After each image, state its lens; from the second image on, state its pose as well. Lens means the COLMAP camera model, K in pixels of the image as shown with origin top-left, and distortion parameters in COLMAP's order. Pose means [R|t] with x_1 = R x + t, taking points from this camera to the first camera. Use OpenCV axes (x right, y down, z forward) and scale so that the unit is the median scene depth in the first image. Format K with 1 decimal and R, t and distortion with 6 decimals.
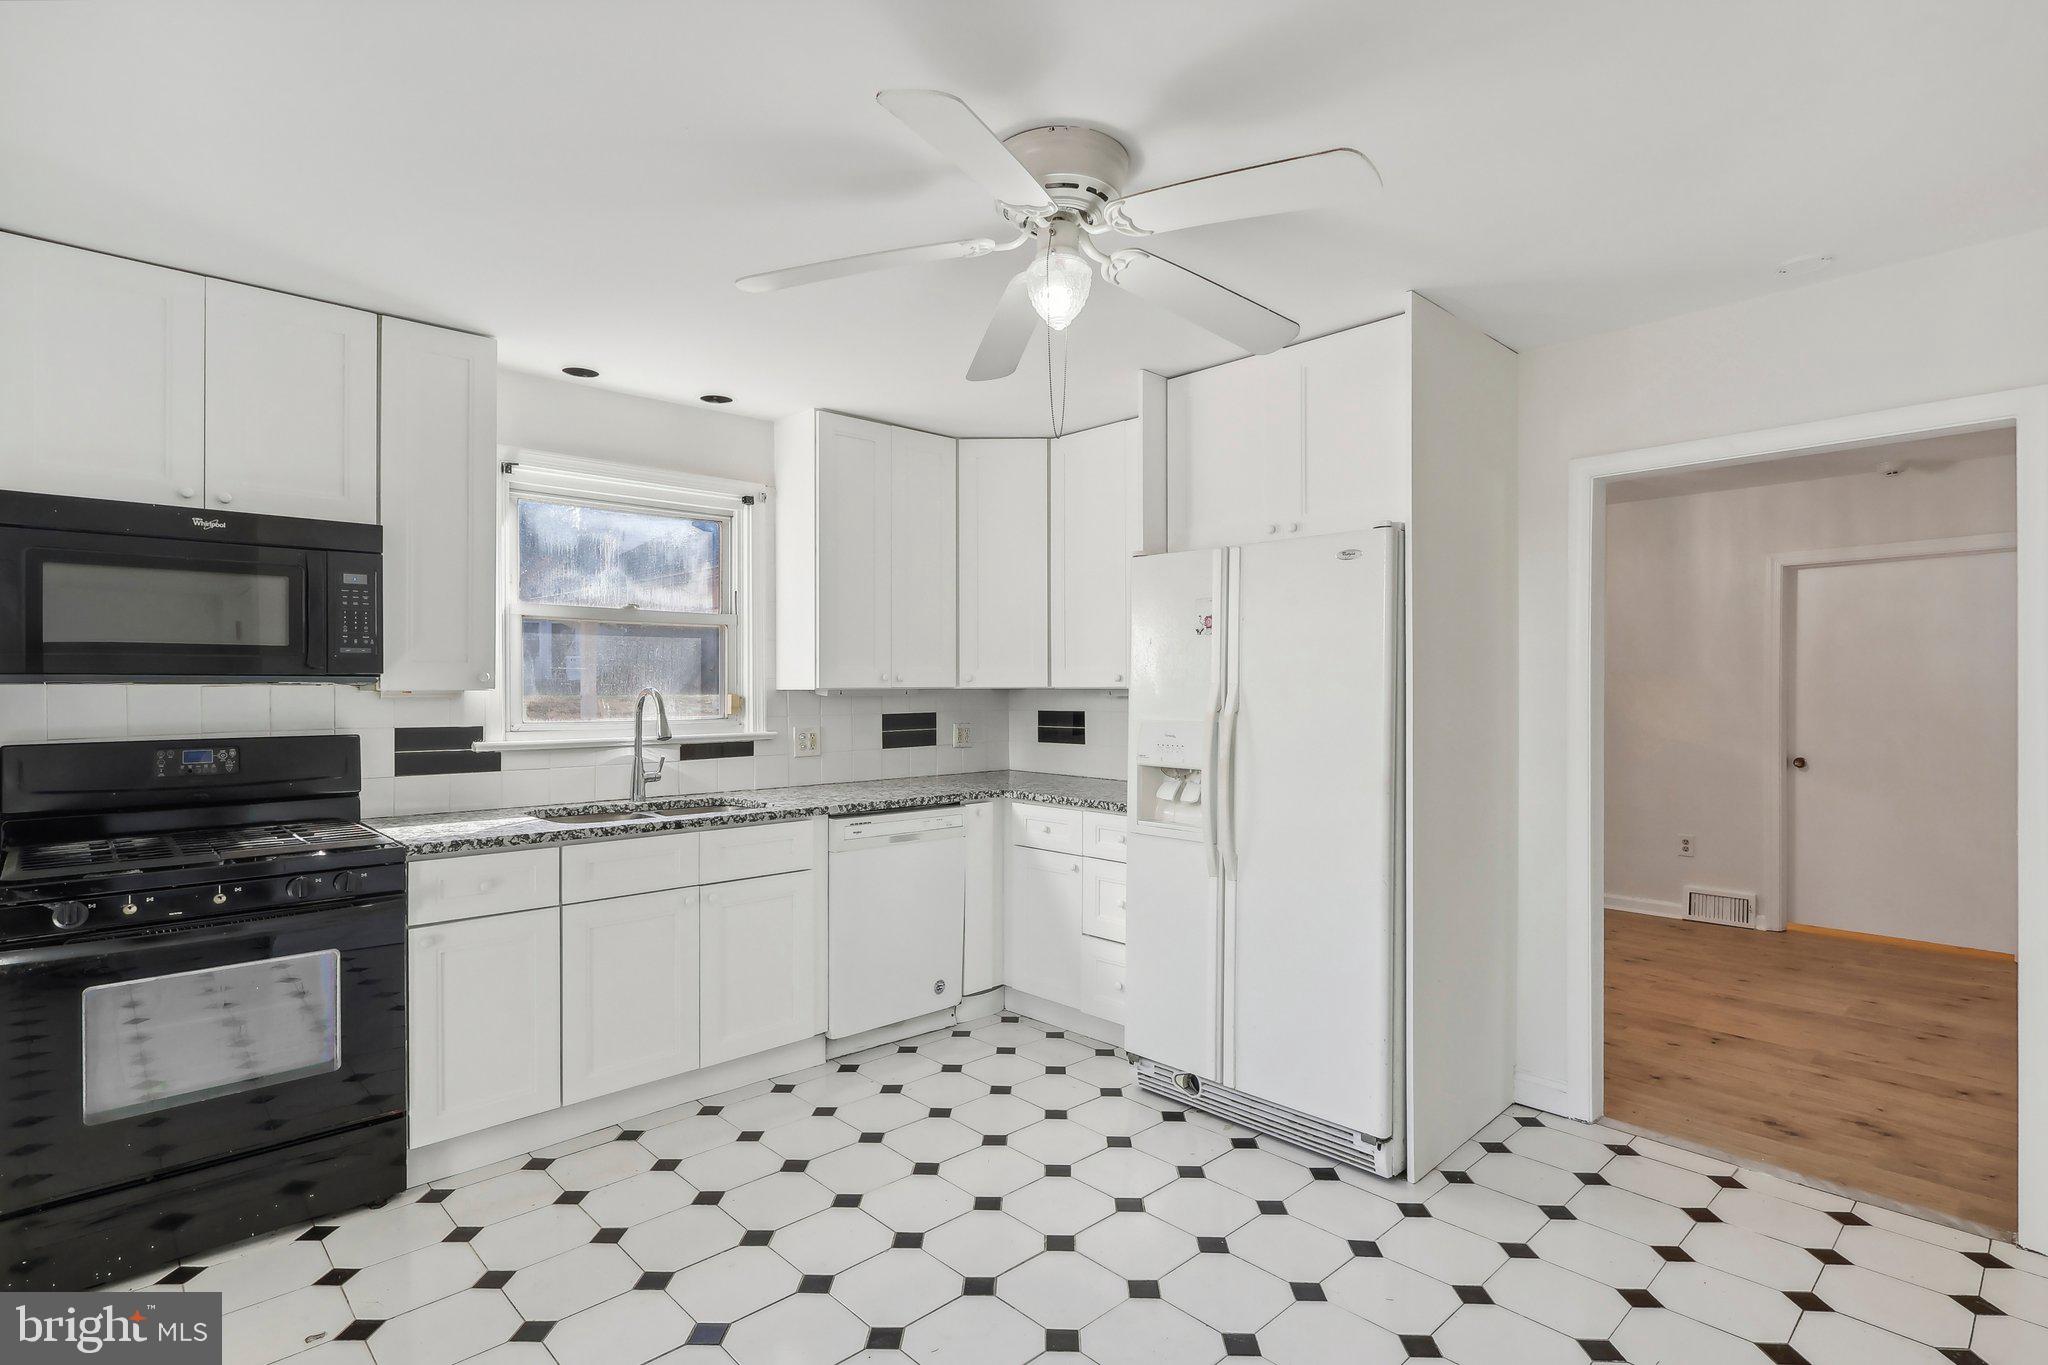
lens RADIAL K [[985.7, 0, 1036.7], [0, 985.7, 693.1], [0, 0, 1]] dist [-0.001056, 0.002074]
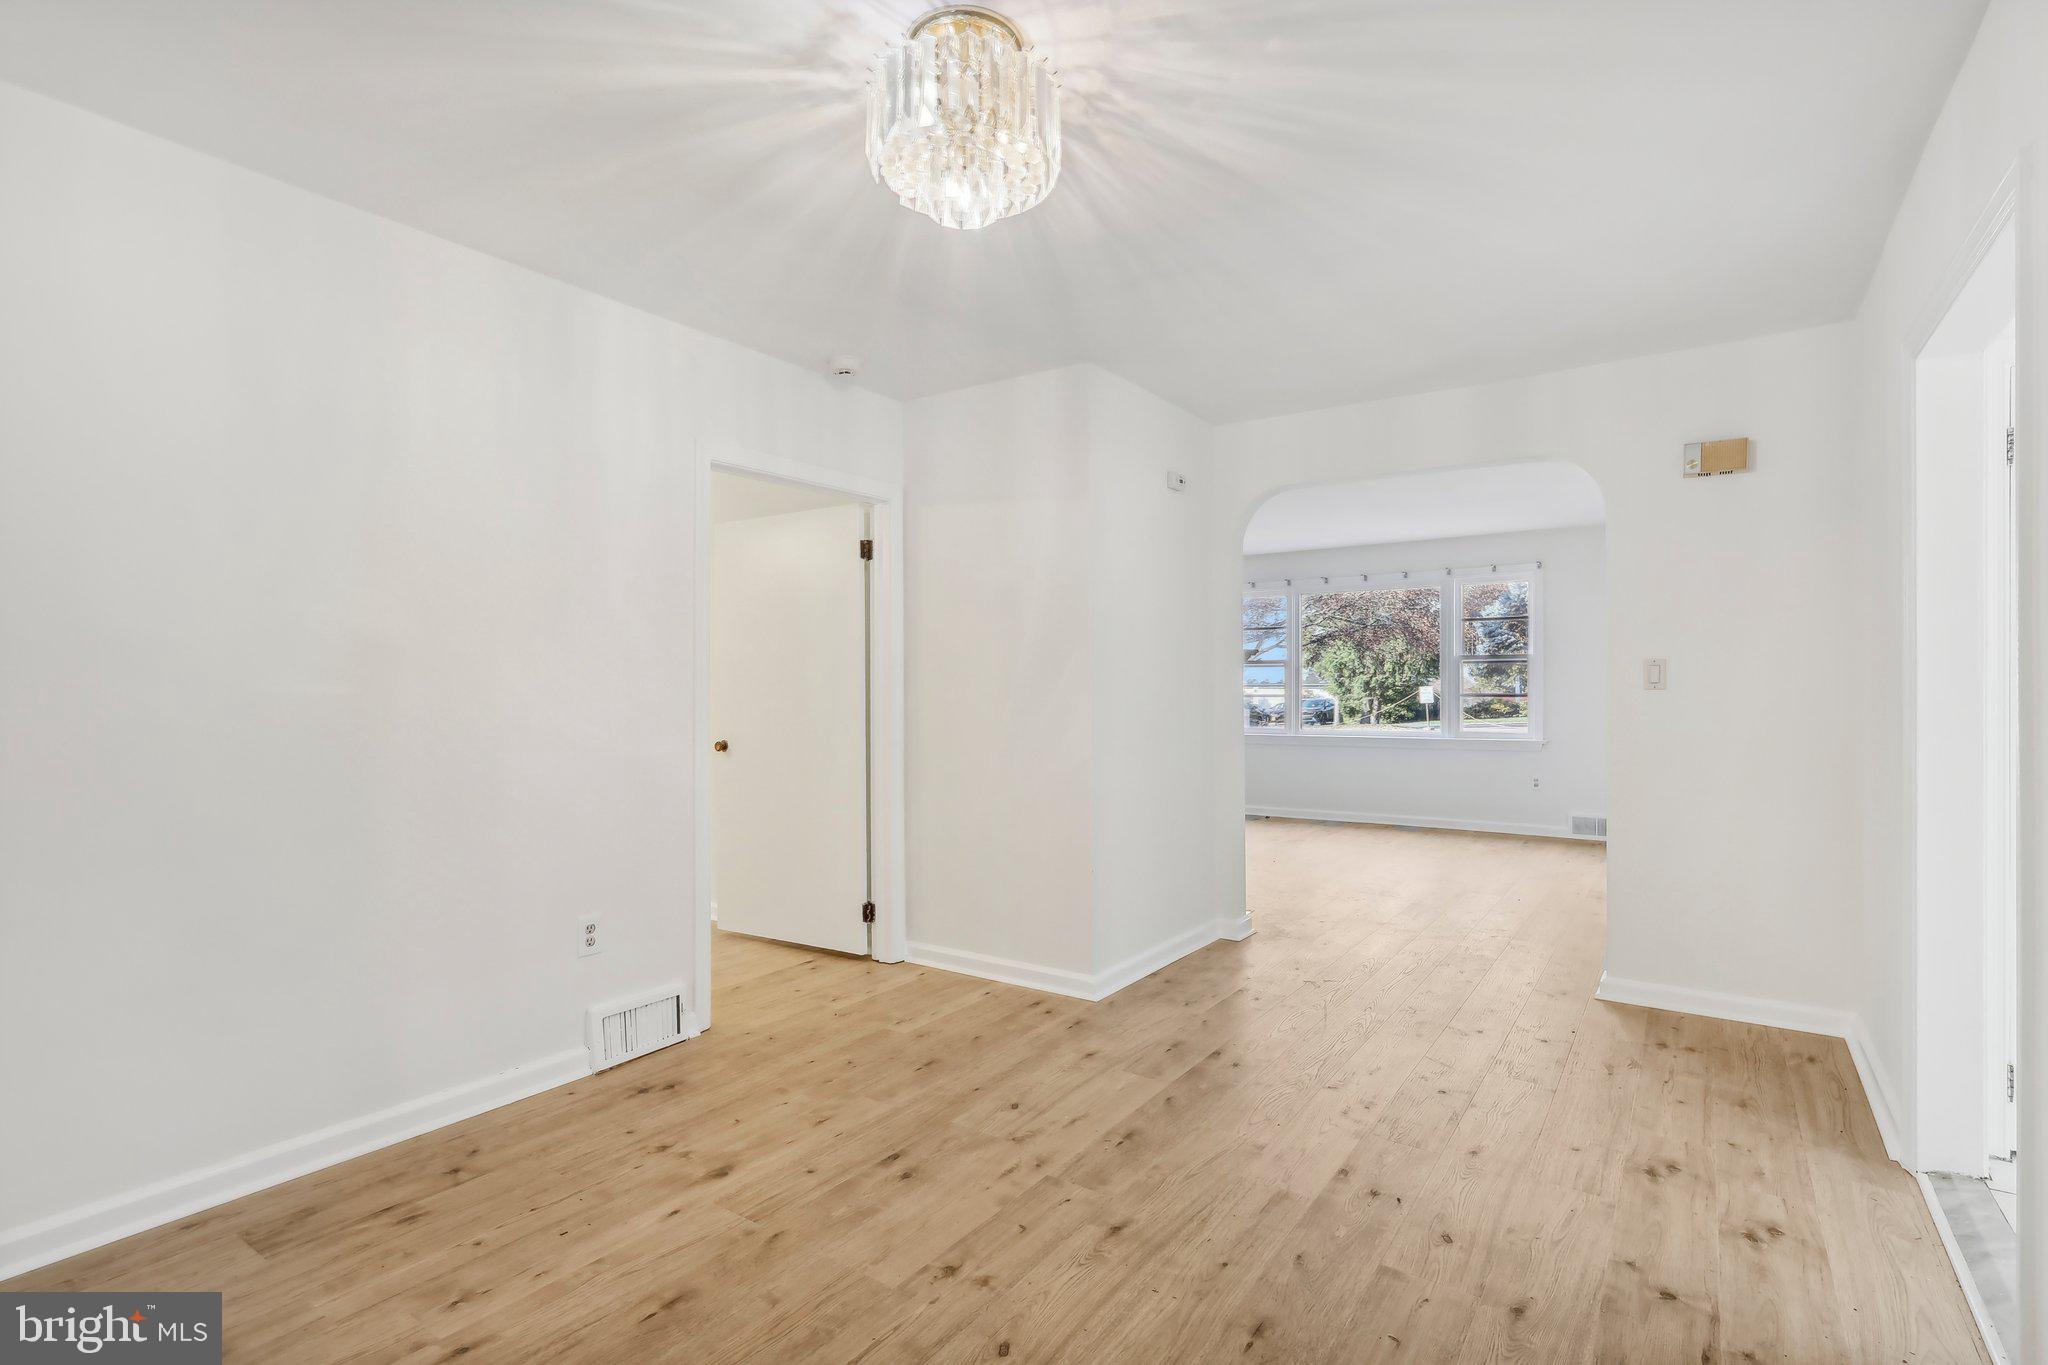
lens RADIAL K [[963.2, 0, 1037.9], [0, 963.2, 687.1], [0, 0, 1]] dist [0.007082, 0.000199]
pose [[-0.197520, -0.003072, 0.980294, 0.146711], [0.011361, 0.999921, 0.005423, 0.029587], [-0.980233, 0.012209, -0.197470, 1.415459]]
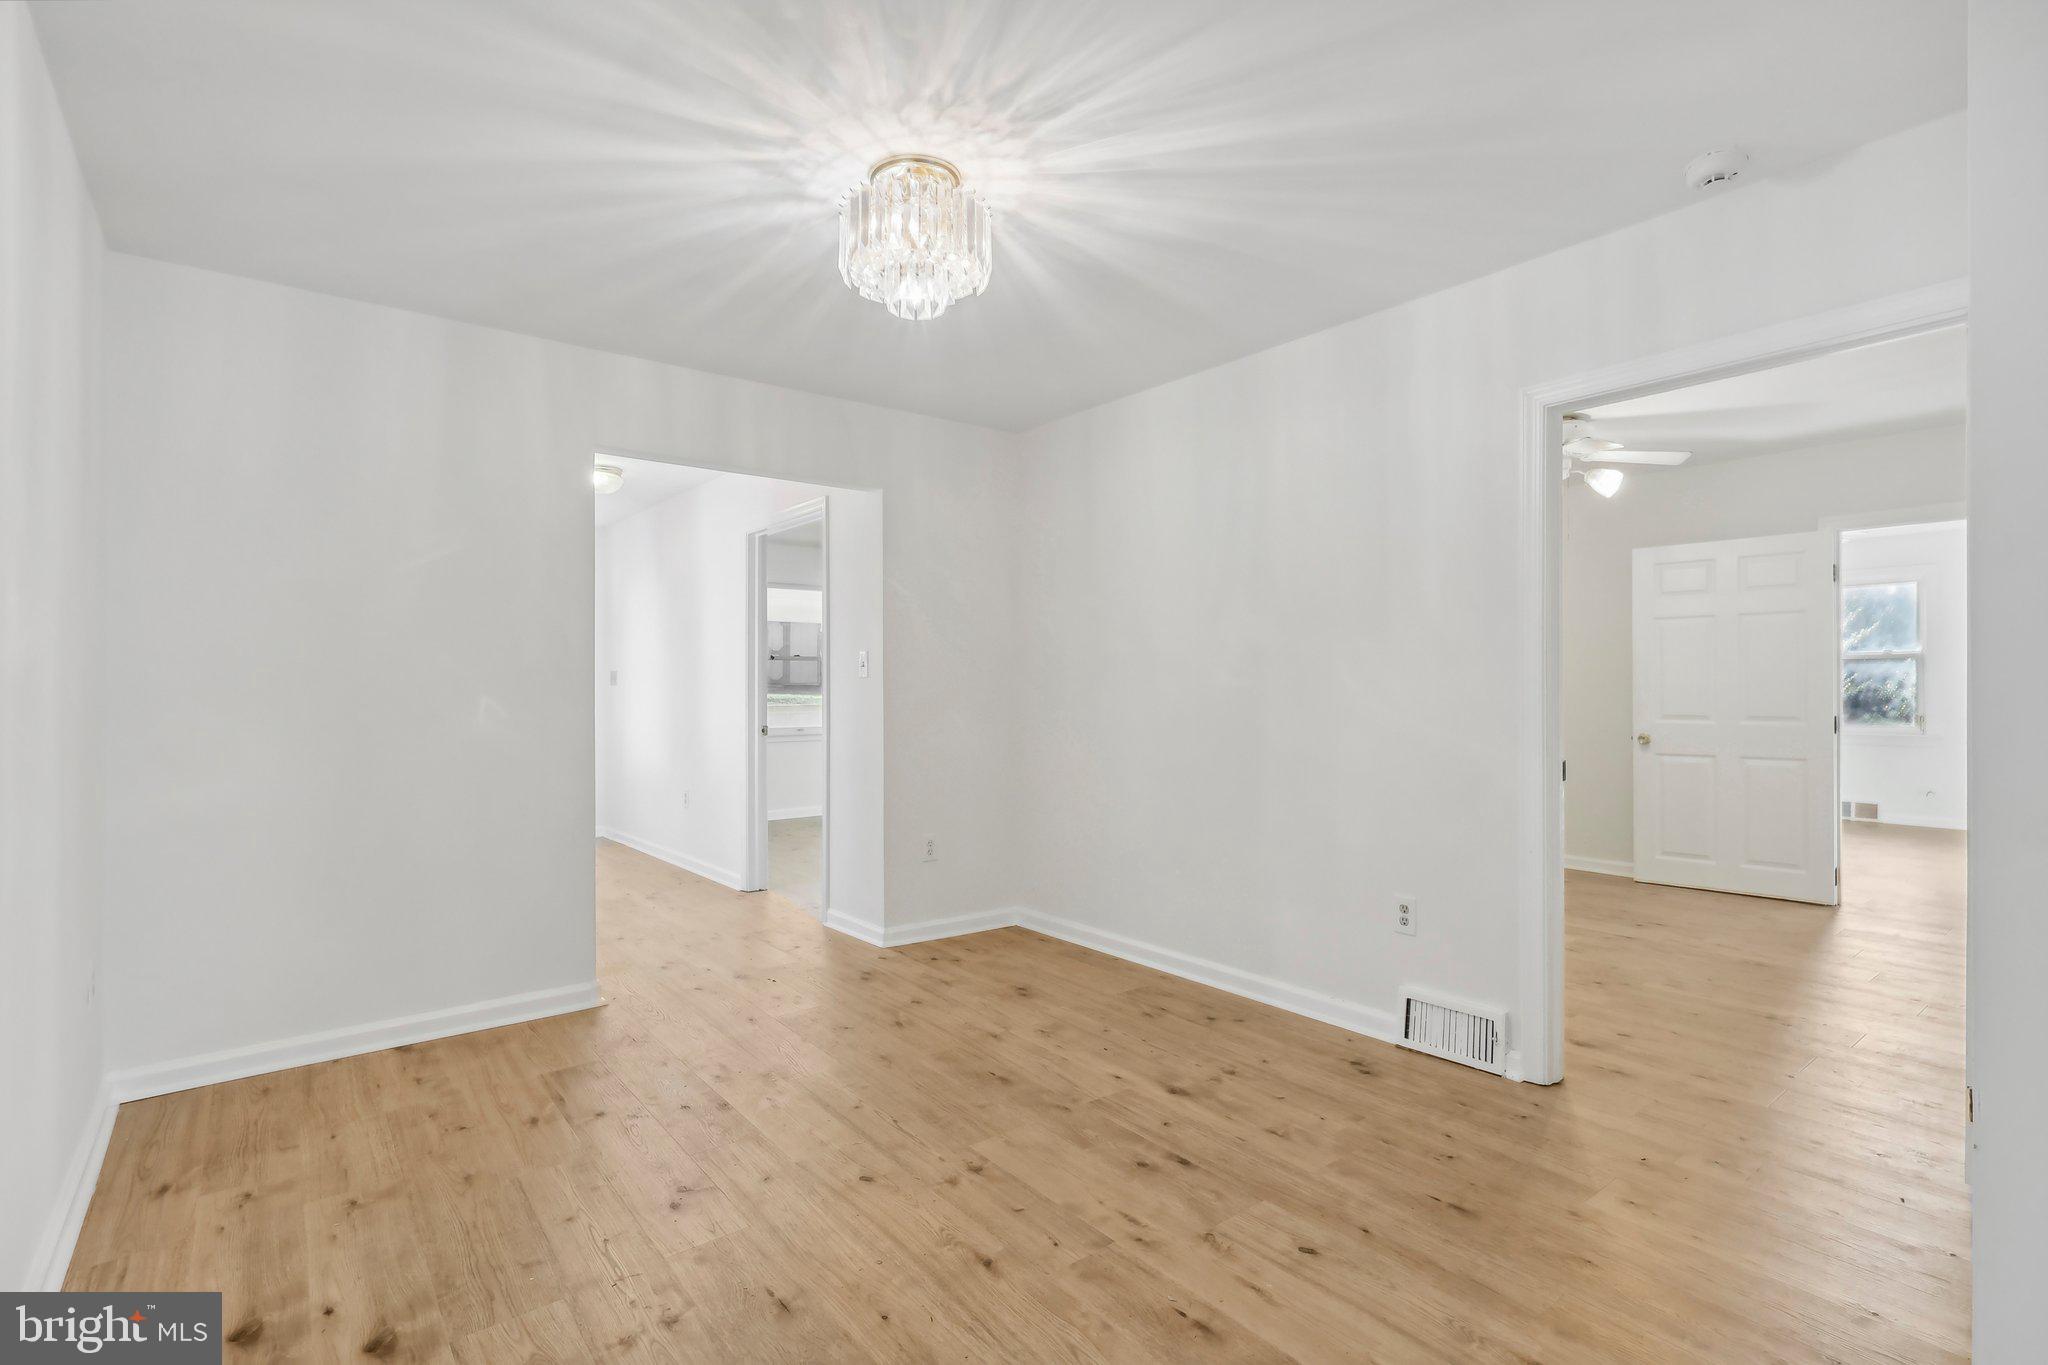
lens RADIAL K [[963.2, 0, 1016.7], [0, 963.2, 681.4], [0, 0, 1]] dist [0.007082, 0.000199]
pose [[0.995082, -0.005486, -0.098900, 0.806828], [0.003869, 0.999856, -0.016533, 0.045525], [0.098976, 0.016069, 0.994960, 0.687563]]
